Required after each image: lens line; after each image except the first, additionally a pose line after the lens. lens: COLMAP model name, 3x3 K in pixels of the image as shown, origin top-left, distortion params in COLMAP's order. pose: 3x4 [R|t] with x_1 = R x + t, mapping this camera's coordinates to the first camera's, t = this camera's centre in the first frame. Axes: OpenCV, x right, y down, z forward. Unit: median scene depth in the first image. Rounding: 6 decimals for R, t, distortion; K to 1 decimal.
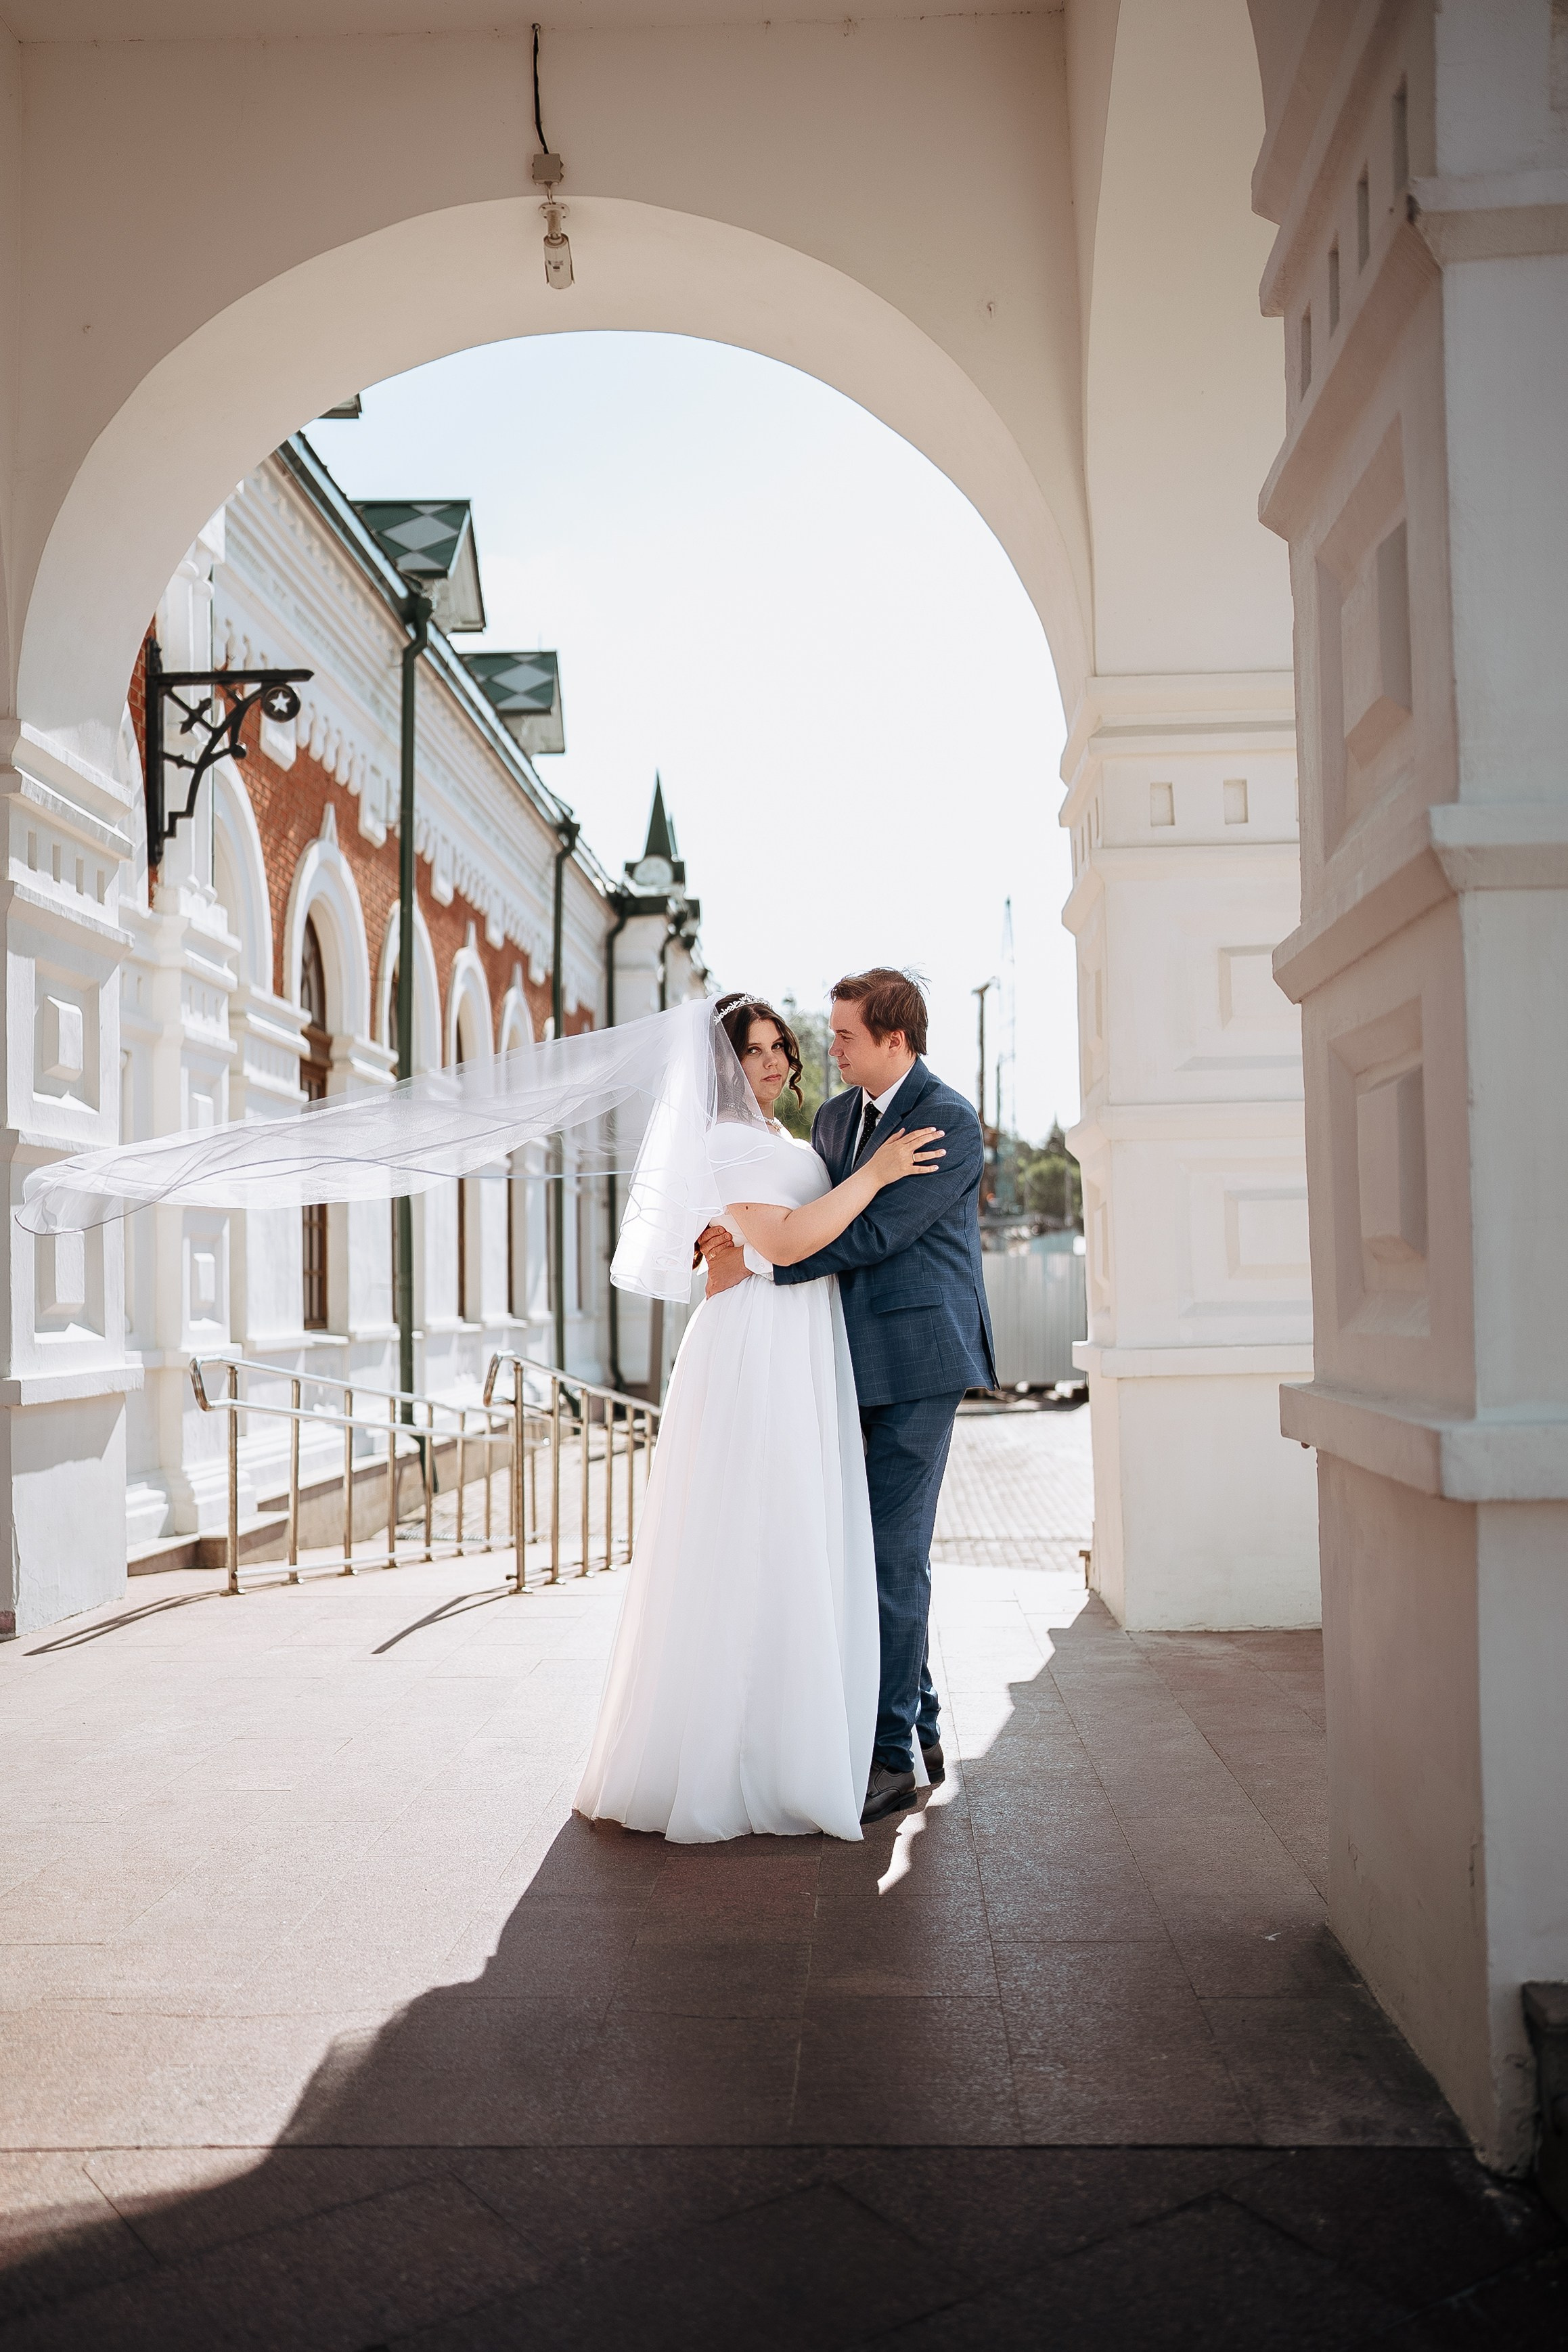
lens RADIAL K [[2333.7, 0, 784.0], [0, 2333.7, 1176.0], [0, 0, 1]] dist [-0.005406, 0.108661]
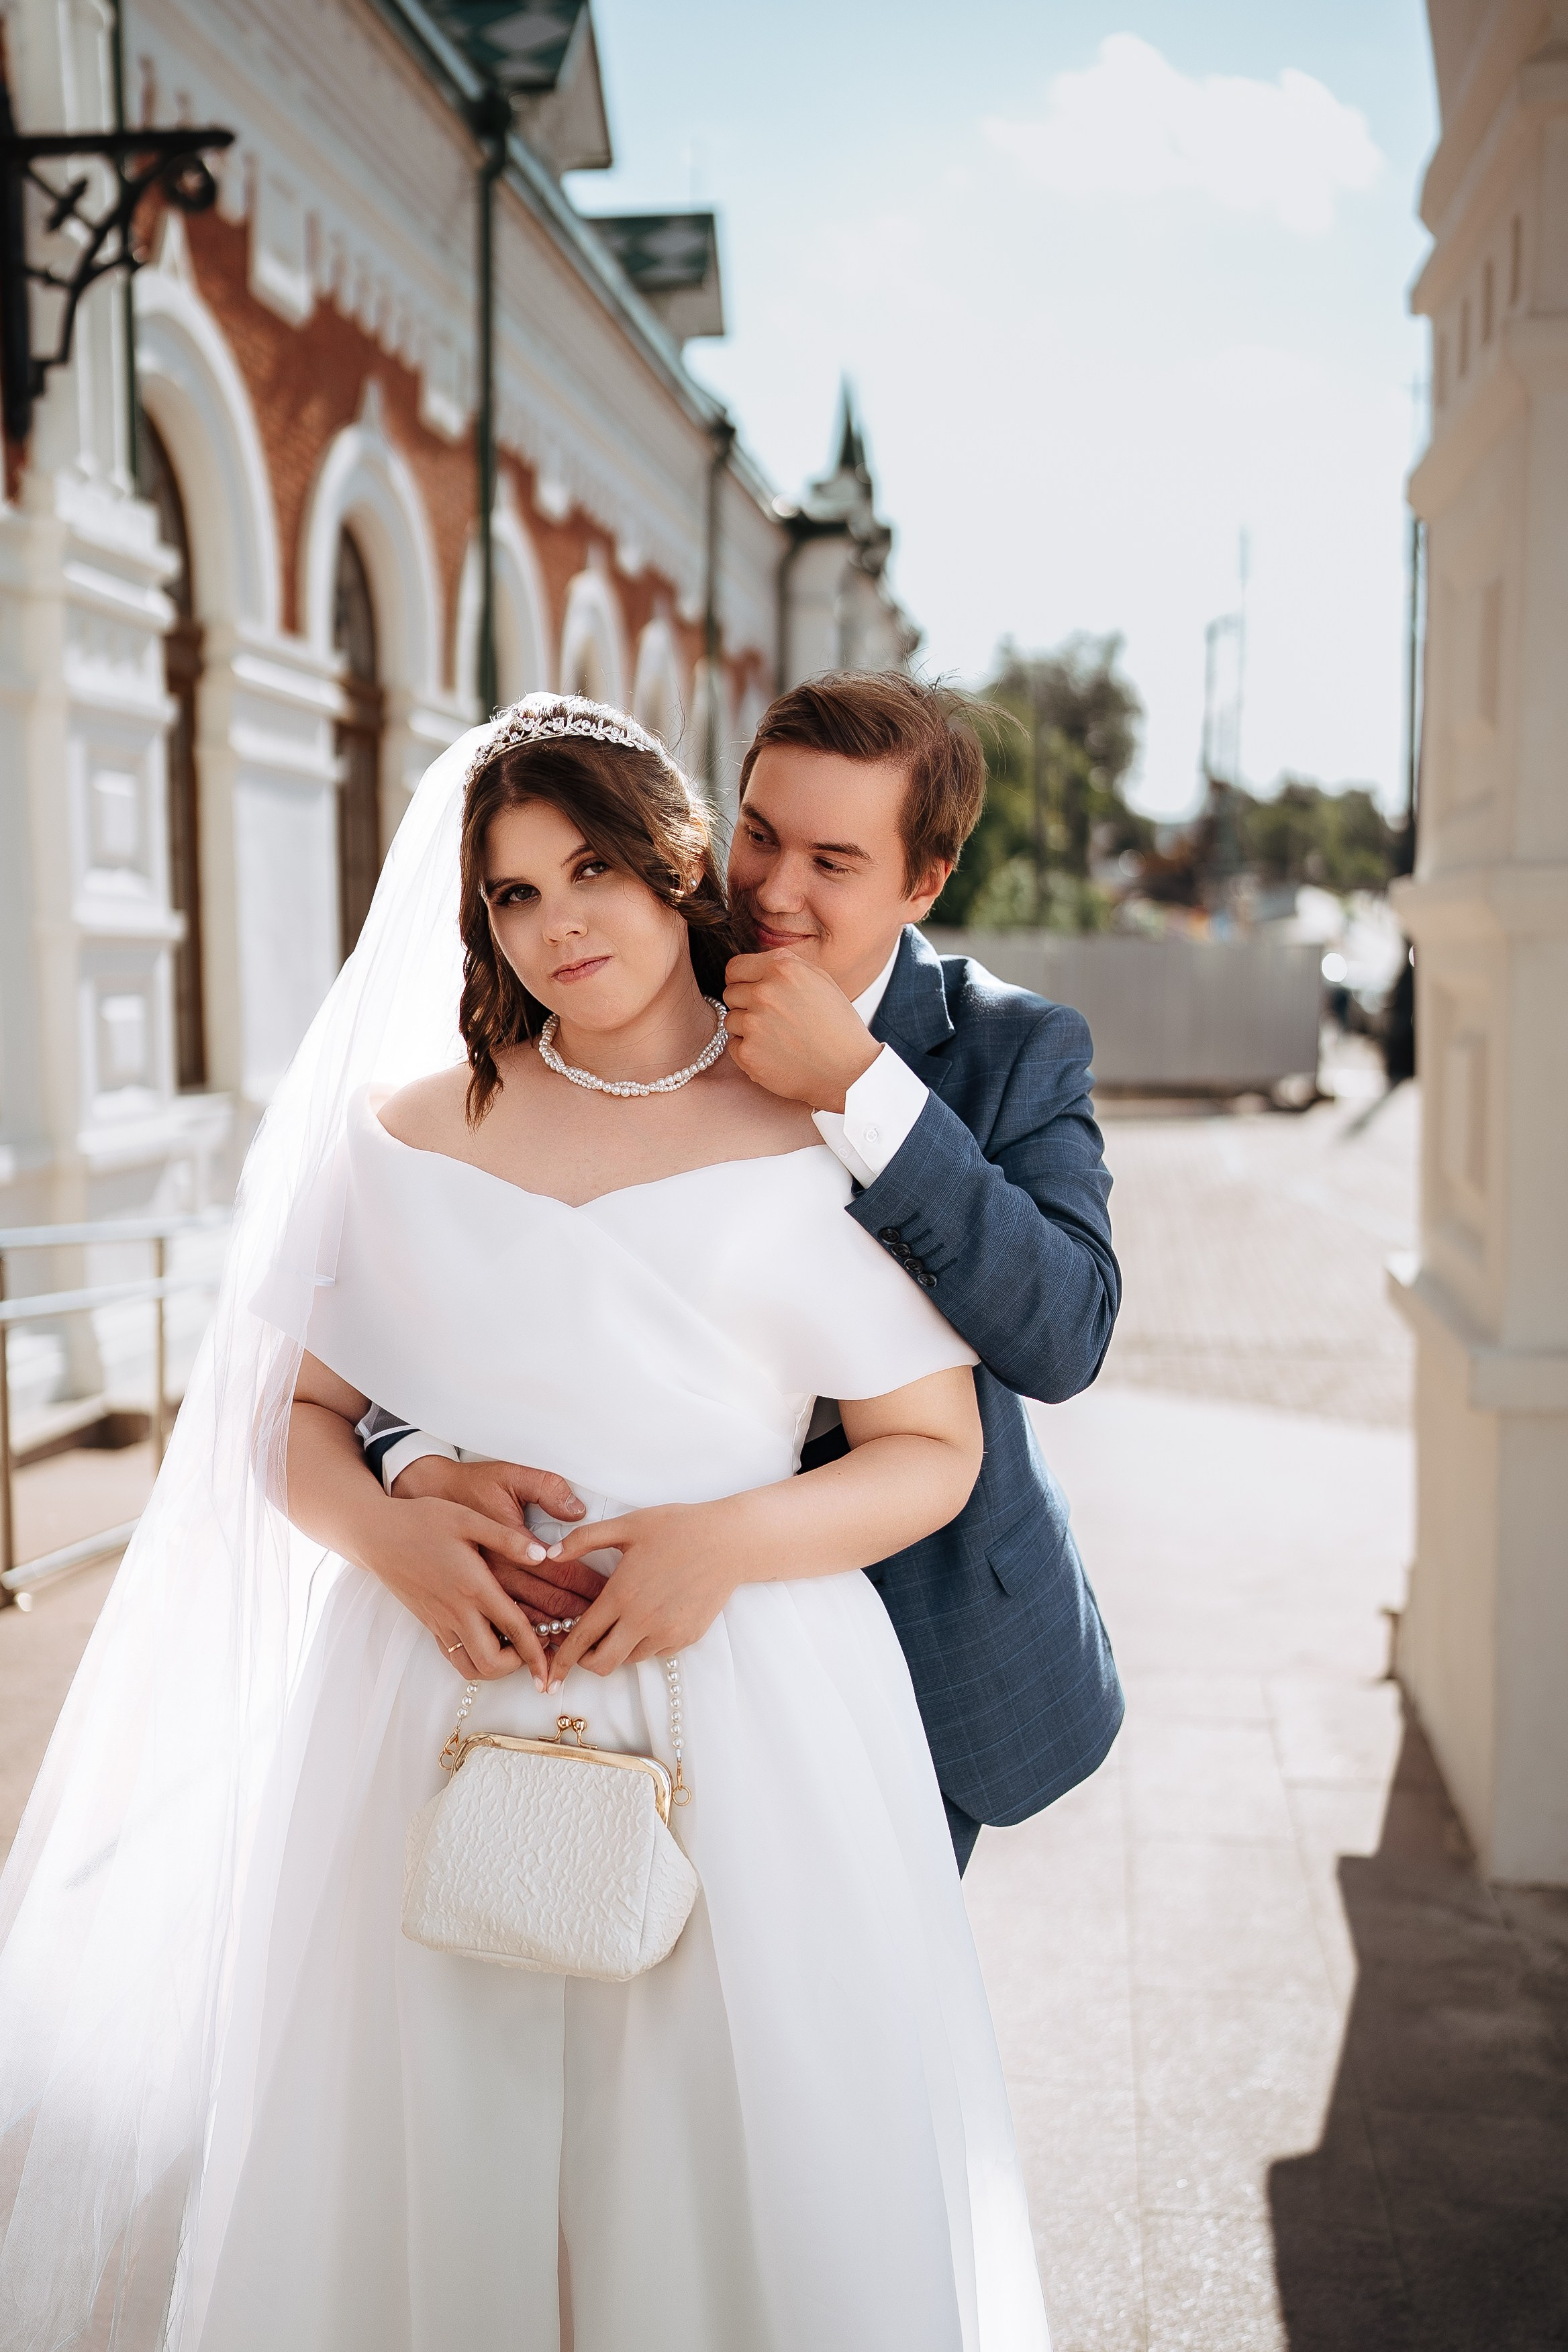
lens RADIAL K [[2333.8, 0, 784.0], [0, 2333.8, 1176.0], [0, 0, 1]] dist [-0.005406, 0.108661]
pose [[0.995805, 0.023592, -0.088408, 0.013561], [-0.010048, 0.988541, 0.150619, -0.017282], [0.090949, -0.149099, 0.984631, 0.214820]]
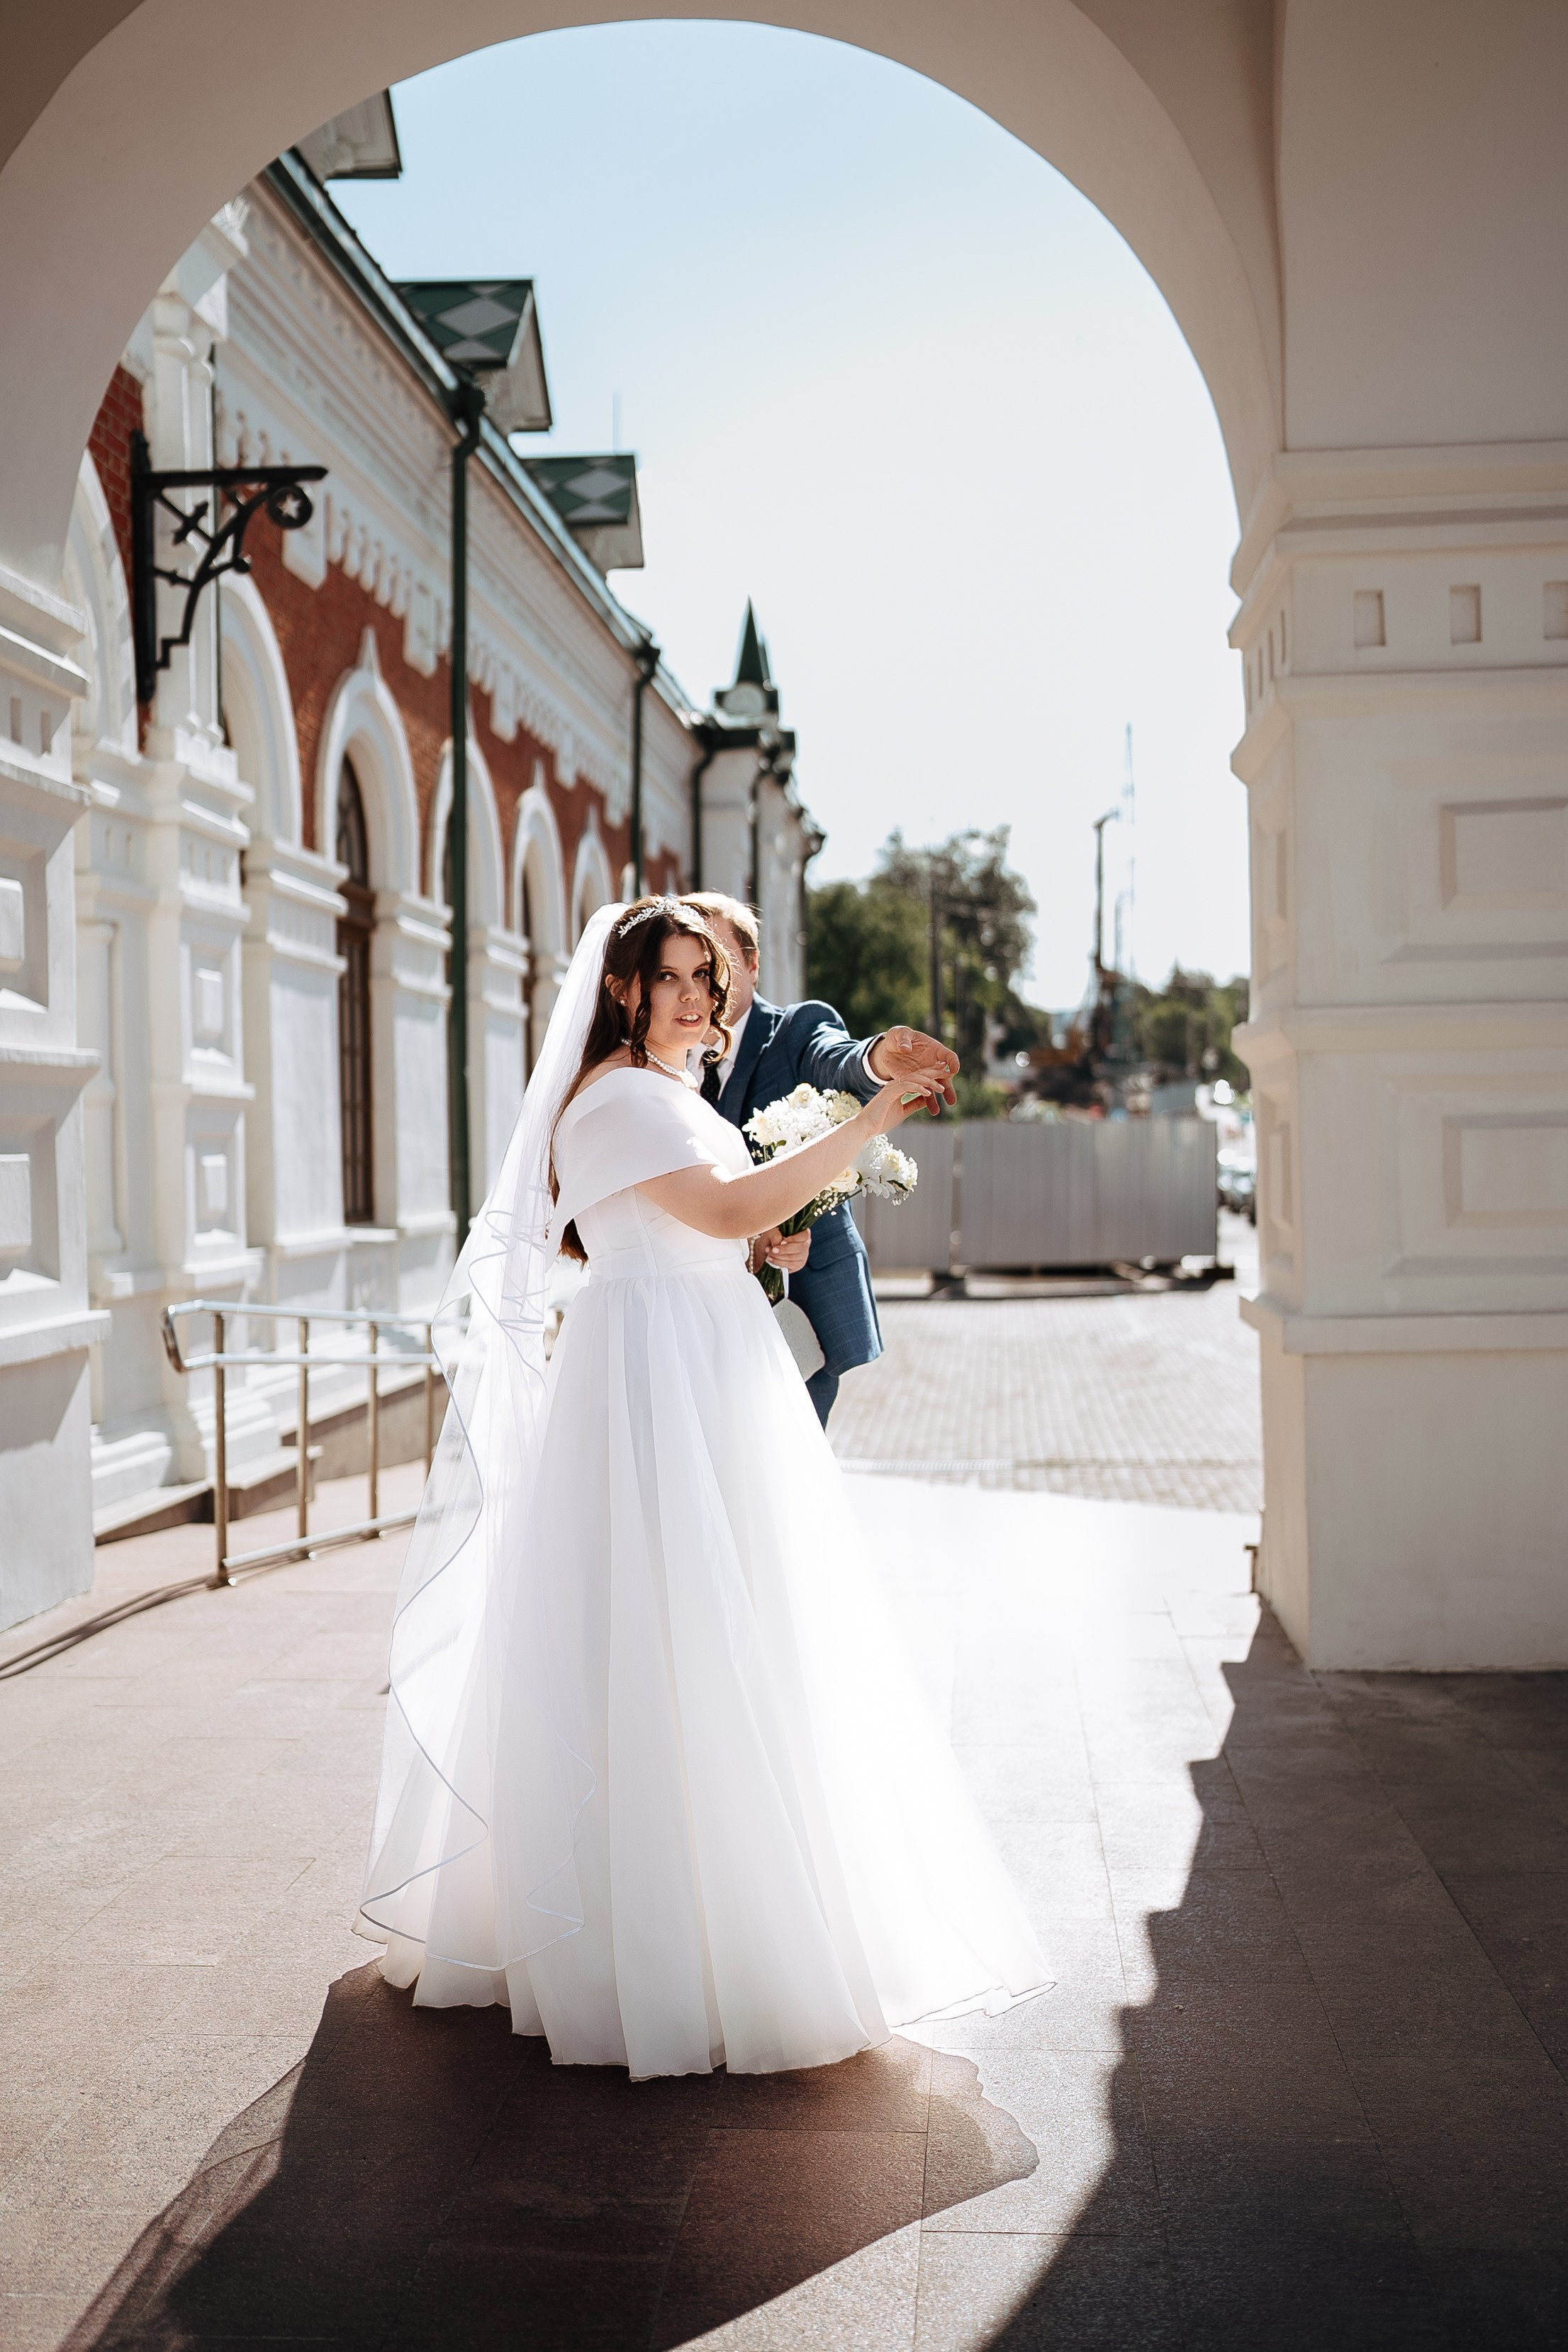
lens RADIAL K [[2444.7, 0, 784.0], [0, 2444.7, 1176.0], [0, 0, 1]] dist [-0.004166, 0.036327]
pose [[0.999089, 0.001608, -0.042635, 0.000990], [0.001109, 0.997972, 0.063648, -0.011639], [0.042651, -0.063637, 0.997061, 0.075146]]
